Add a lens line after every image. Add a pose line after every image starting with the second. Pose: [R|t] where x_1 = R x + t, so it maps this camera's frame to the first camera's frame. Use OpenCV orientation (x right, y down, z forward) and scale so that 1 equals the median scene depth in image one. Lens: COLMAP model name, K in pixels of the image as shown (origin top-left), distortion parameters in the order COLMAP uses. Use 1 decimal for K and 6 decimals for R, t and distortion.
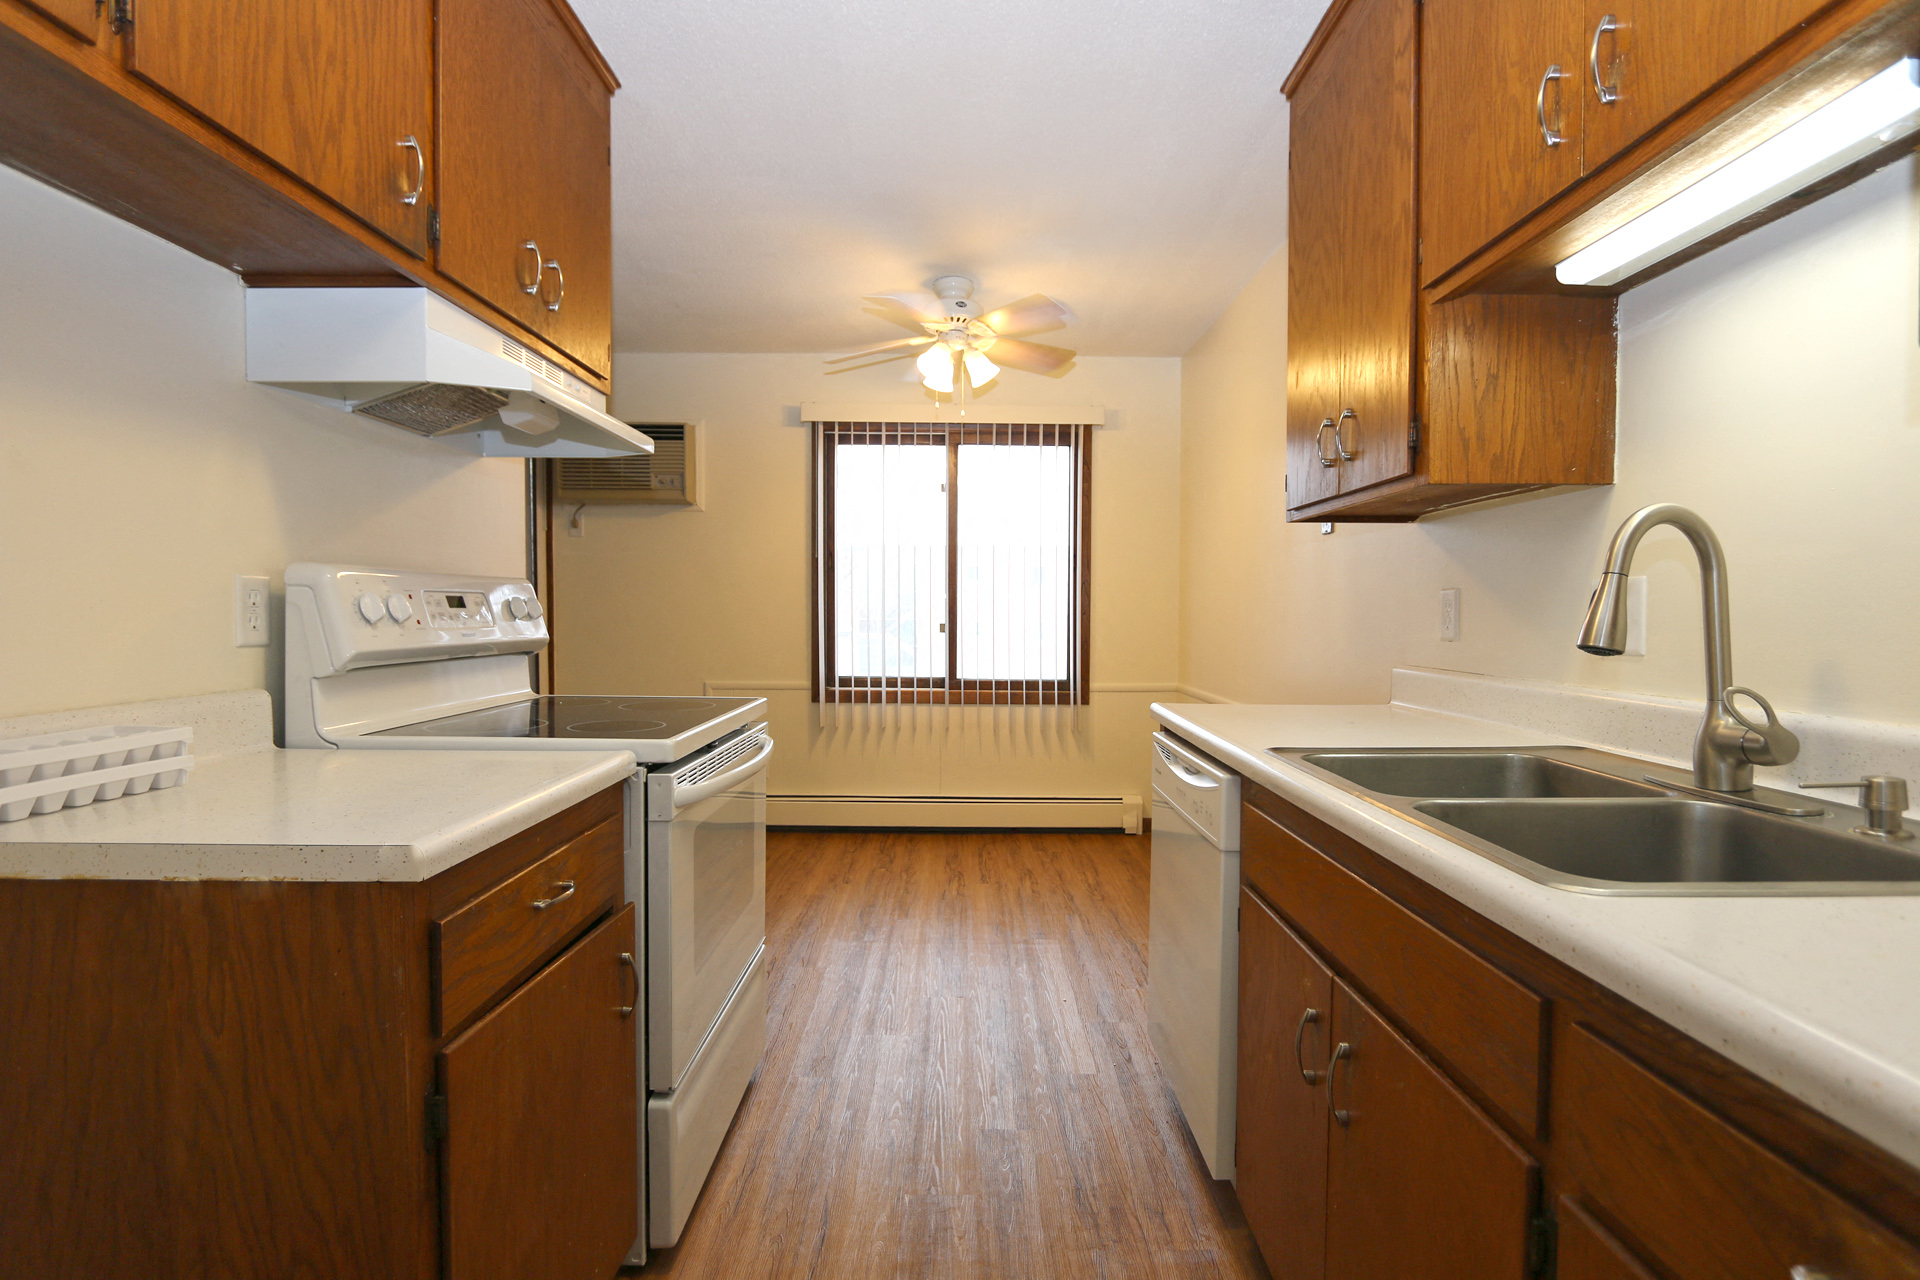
lens RADIAL K [[925.4, 0, 966.7], [0, 925.4, 645.1], [0, 0, 1]] dist [-0.002431, -0.000283]
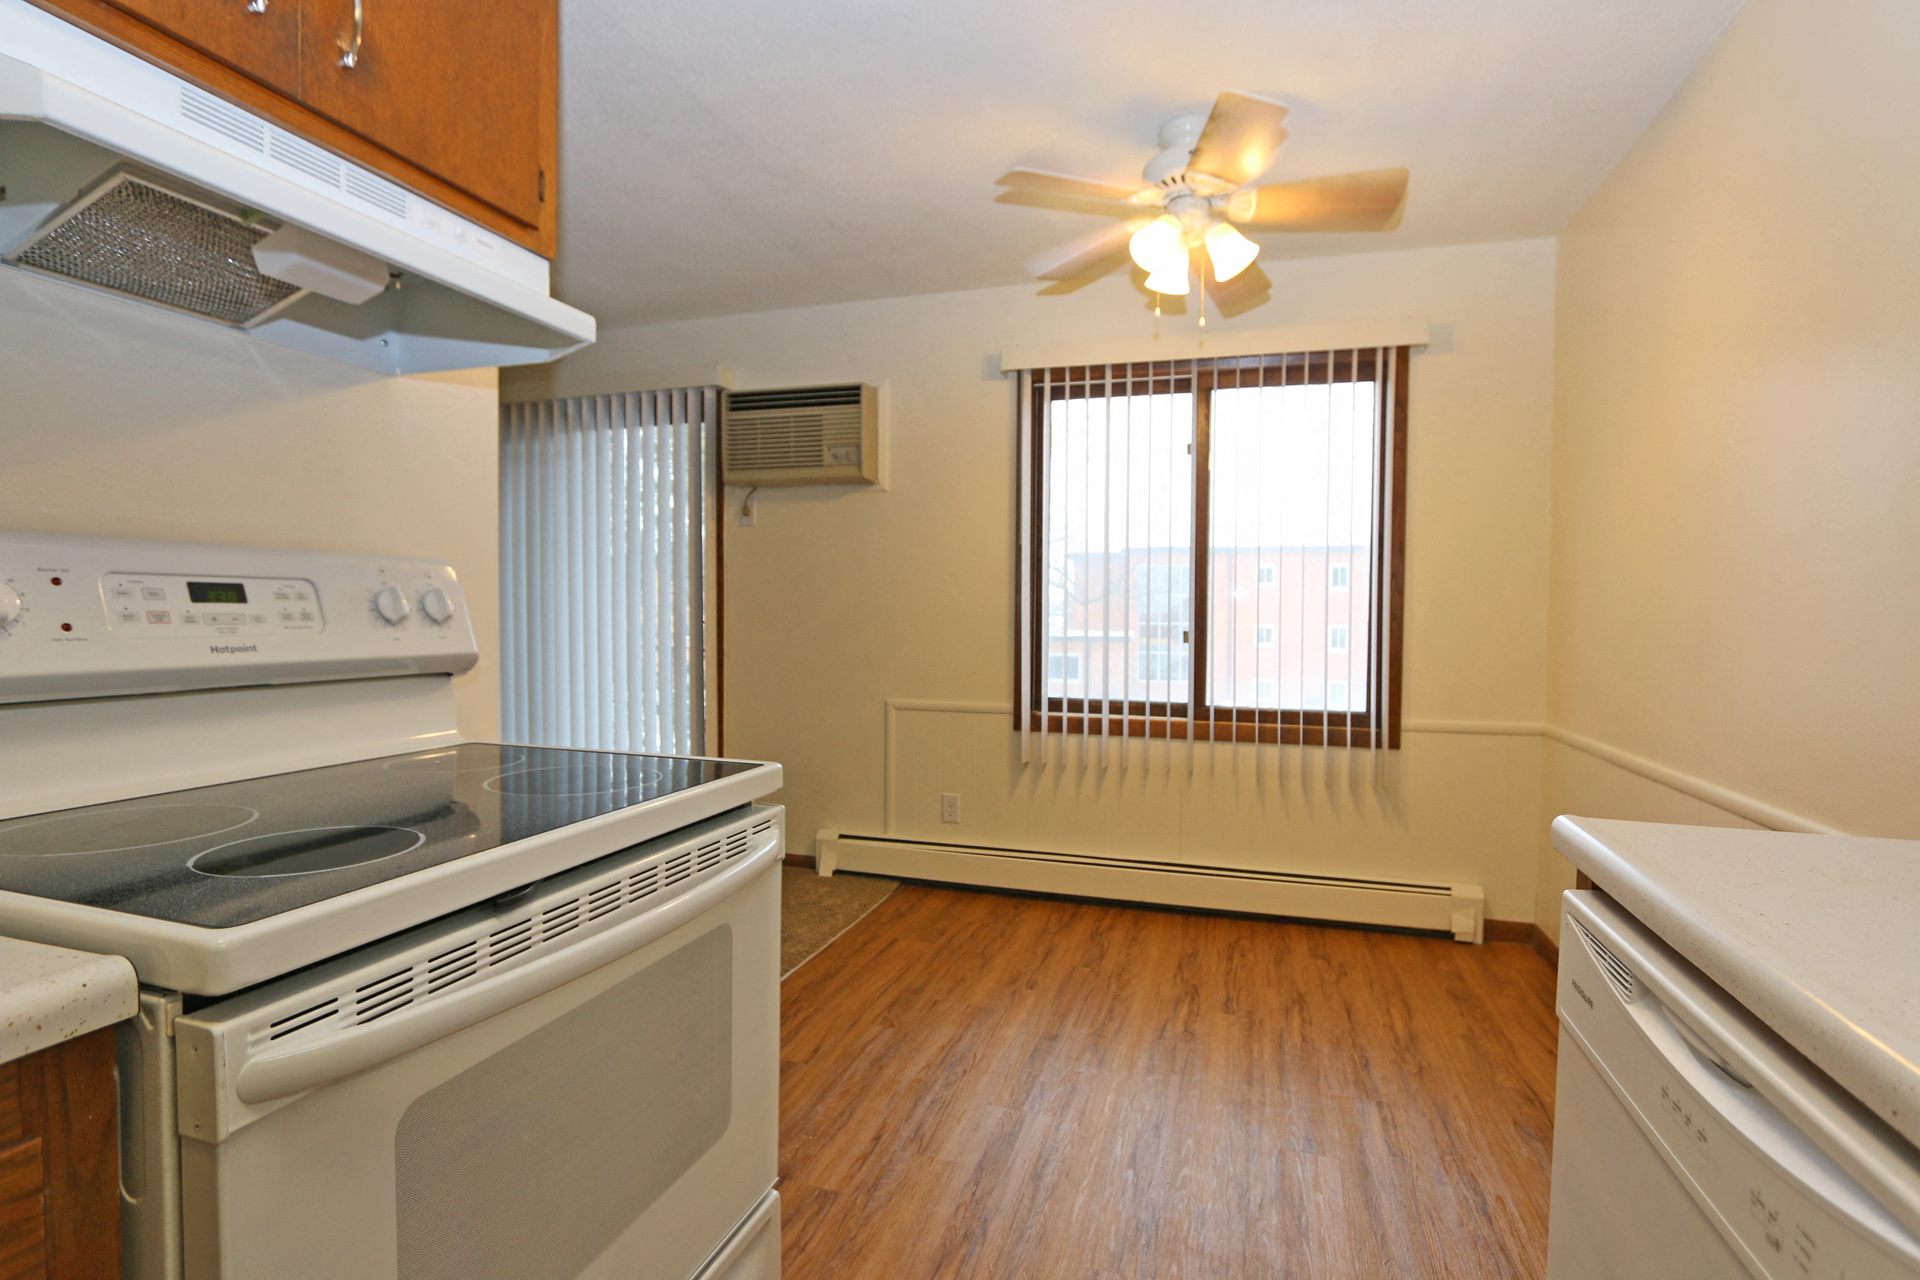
lens RADIAL K [[925.4, 0, 966.7], [0, 925.4, 645.1], [0, 0, 1]] dist [-0.002431, -0.000283]
pose [[0.953195, 0.012391, -0.302103, 0.031315], [-0.013831, 0.999901, -0.002626, -0.007542], [0.302041, 0.006682, 0.953272, 0.241118]]
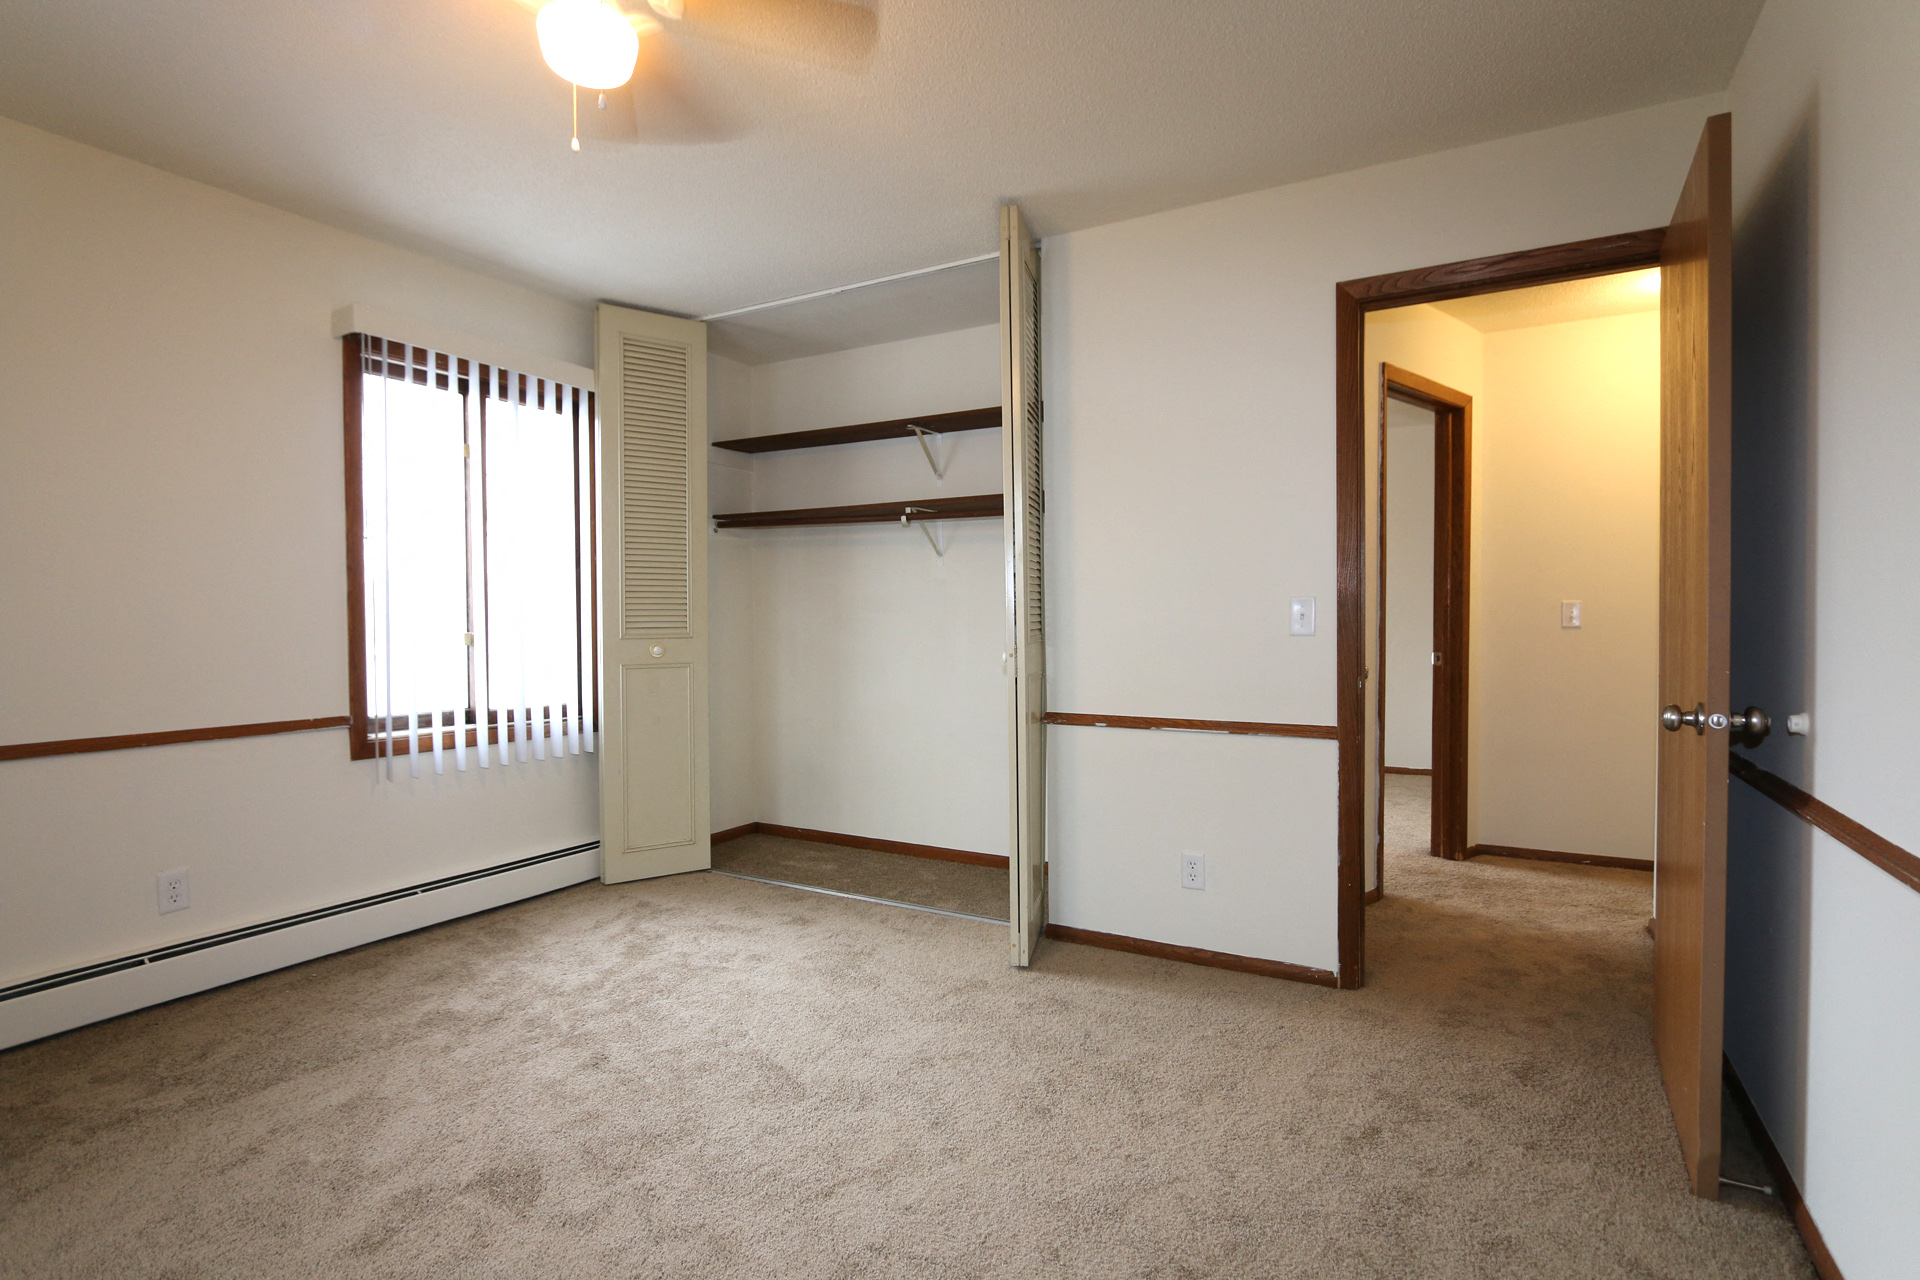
lens RADIAL K [[925.4, 0, 966.7], [0, 925.4, 645.1], [0, 0, 1]] dist [-0.002431, -0.000283]
pose [[0.496565, -0.020978, 0.867746, -0.505022], [0.031276, 0.999491, 0.006266, -0.009361], [-0.867436, 0.024029, 0.496968, 0.295750]]
